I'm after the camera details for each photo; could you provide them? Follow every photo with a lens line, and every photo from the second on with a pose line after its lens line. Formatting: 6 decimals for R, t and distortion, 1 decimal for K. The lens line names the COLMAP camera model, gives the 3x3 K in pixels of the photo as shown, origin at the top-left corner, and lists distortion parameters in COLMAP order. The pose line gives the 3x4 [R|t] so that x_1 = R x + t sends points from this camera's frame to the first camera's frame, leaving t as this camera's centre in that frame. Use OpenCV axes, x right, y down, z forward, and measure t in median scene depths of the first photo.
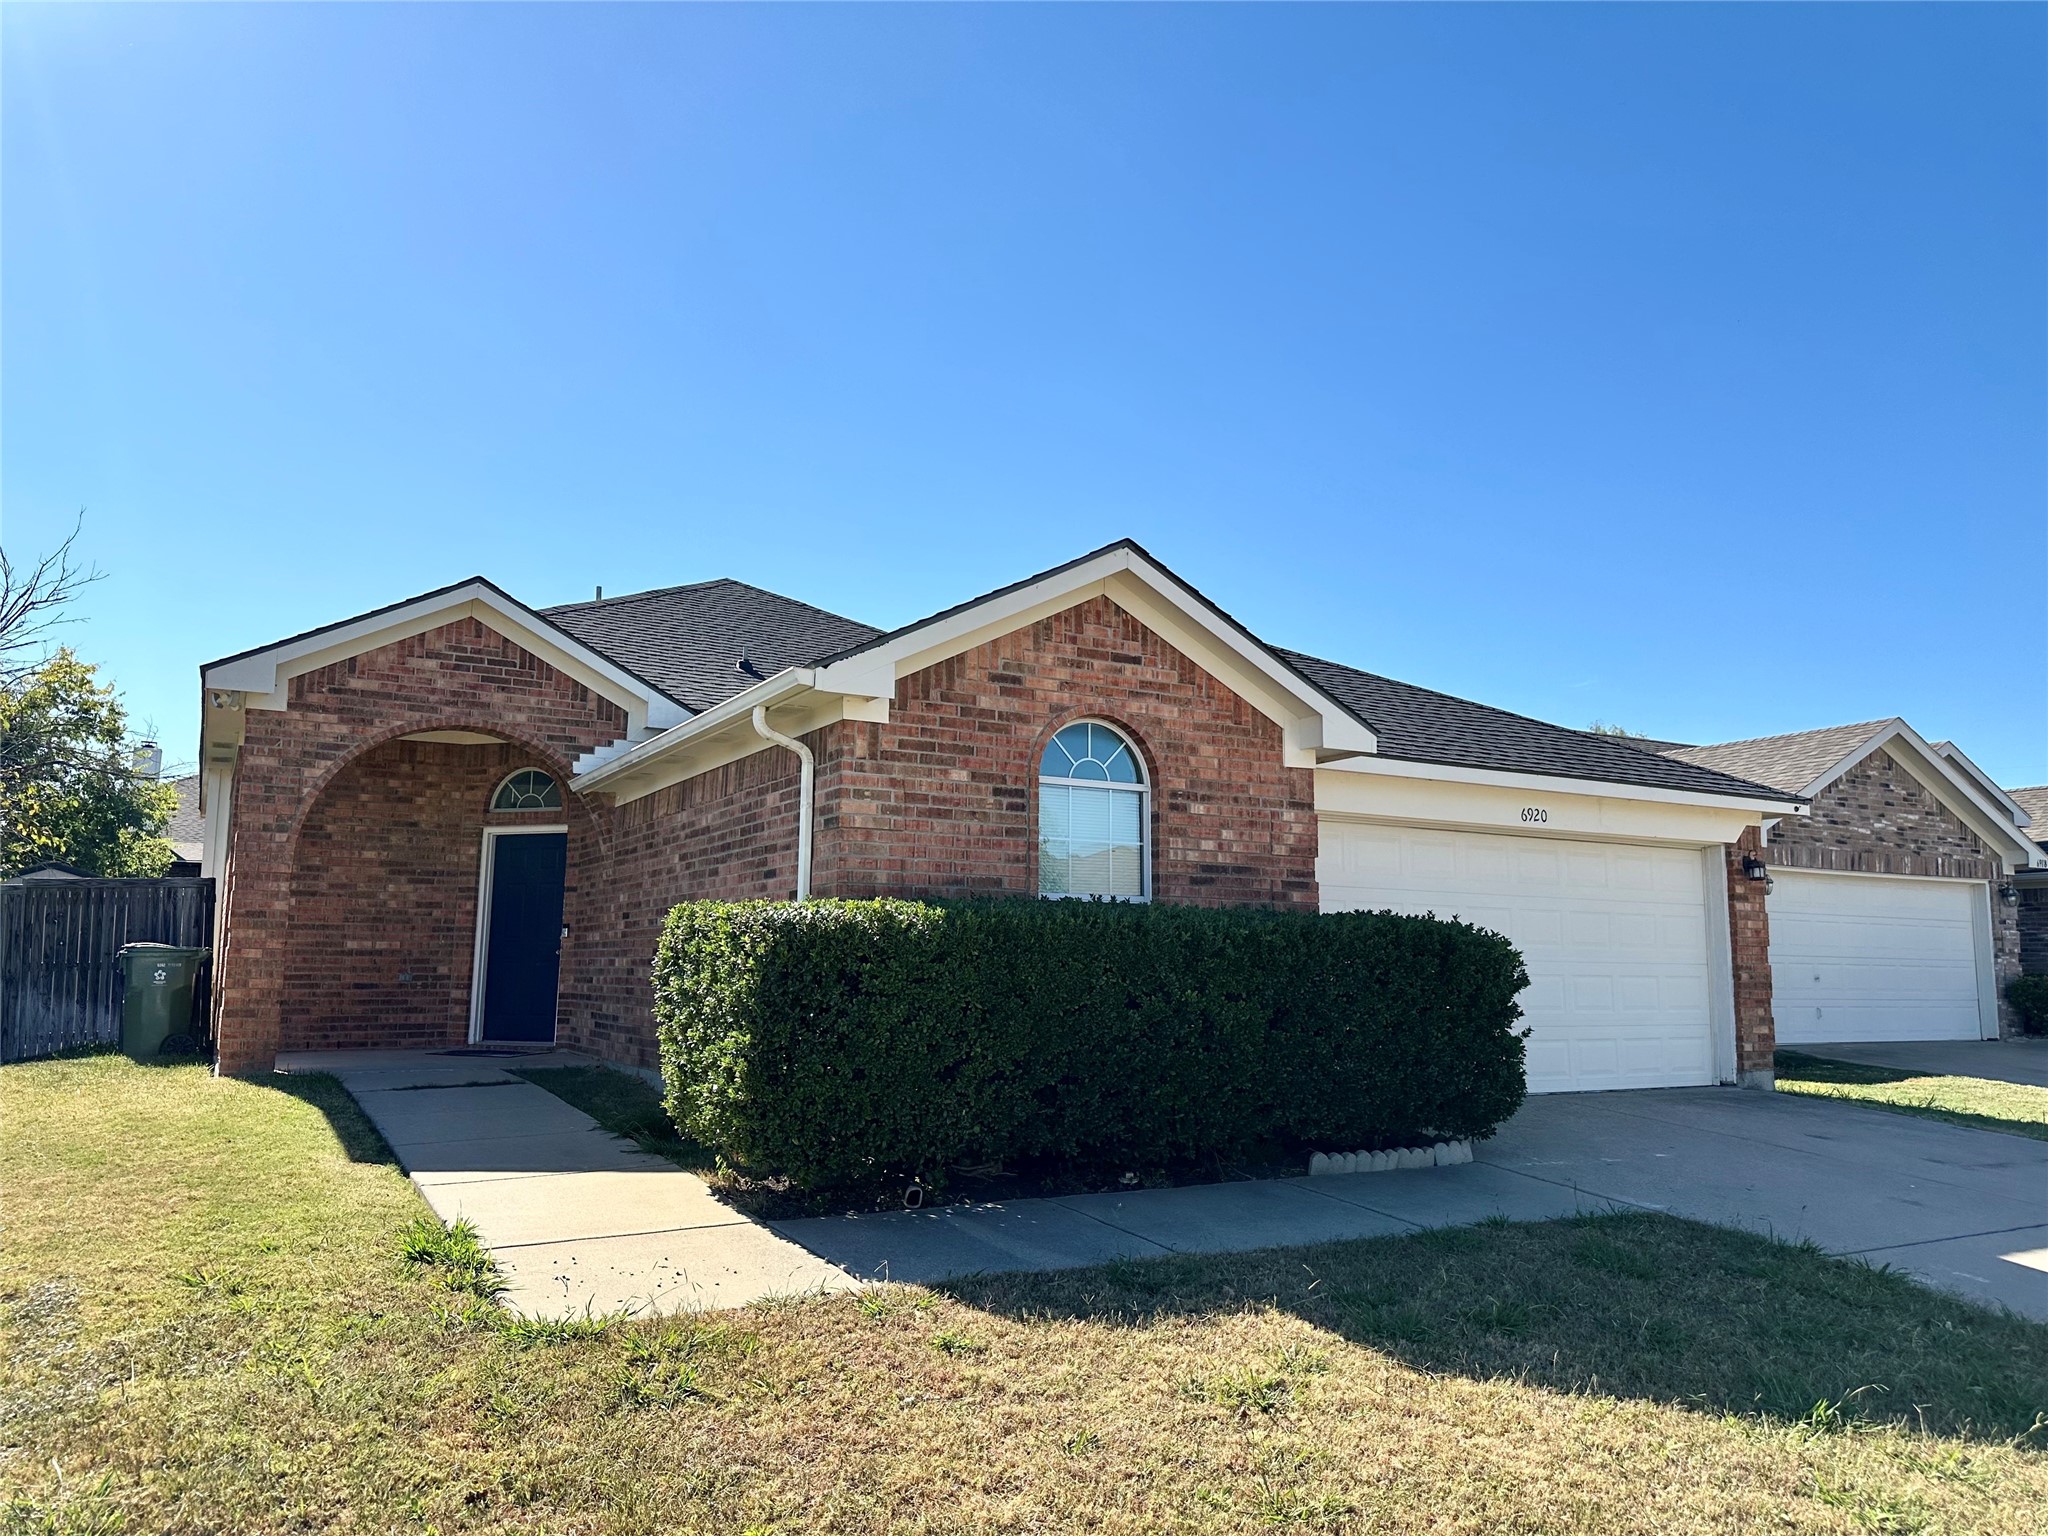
lens RADIAL K [[1395.5, 0, 1024.0], [0, 1395.5, 768.0], [0, 0, 1]] dist [0.102525, -0.001634]
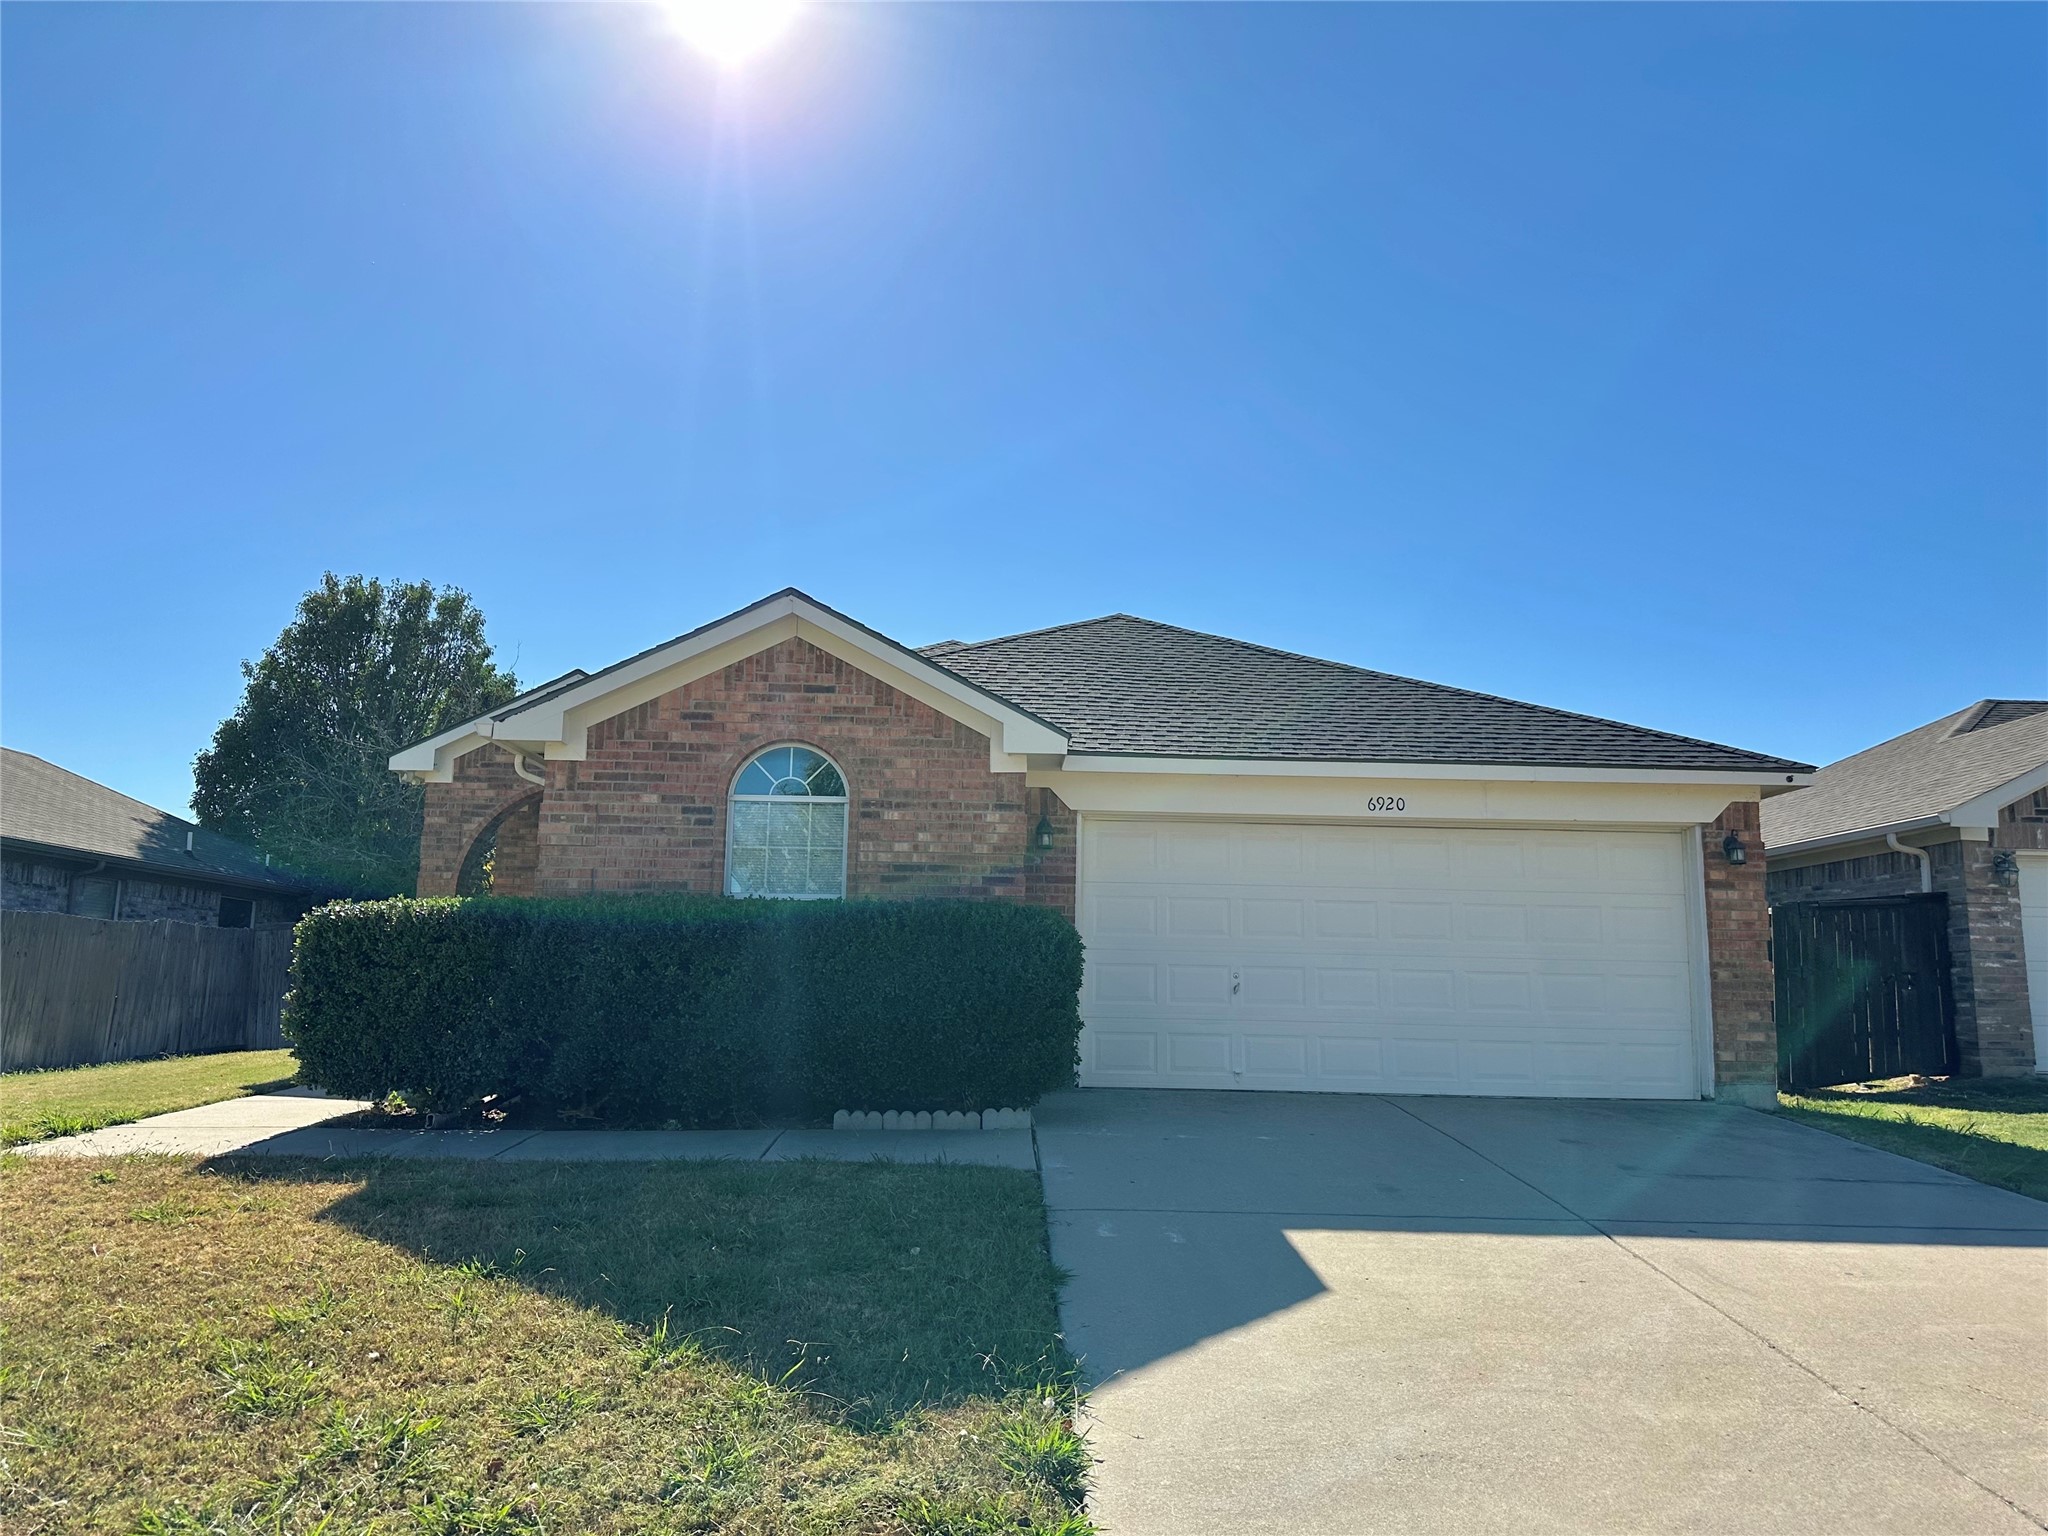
lens RADIAL K [[1395.5, 0, 1024.0], [0, 1395.5, 768.0], [0, 0, 1]] dist [0.102525, -0.001634]
pose [[0.892769, -0.071187, -0.444855, 0.731943], [0.057541, 0.997368, -0.044123, 0.047614], [0.446825, 0.013794, 0.894515, 0.040791]]
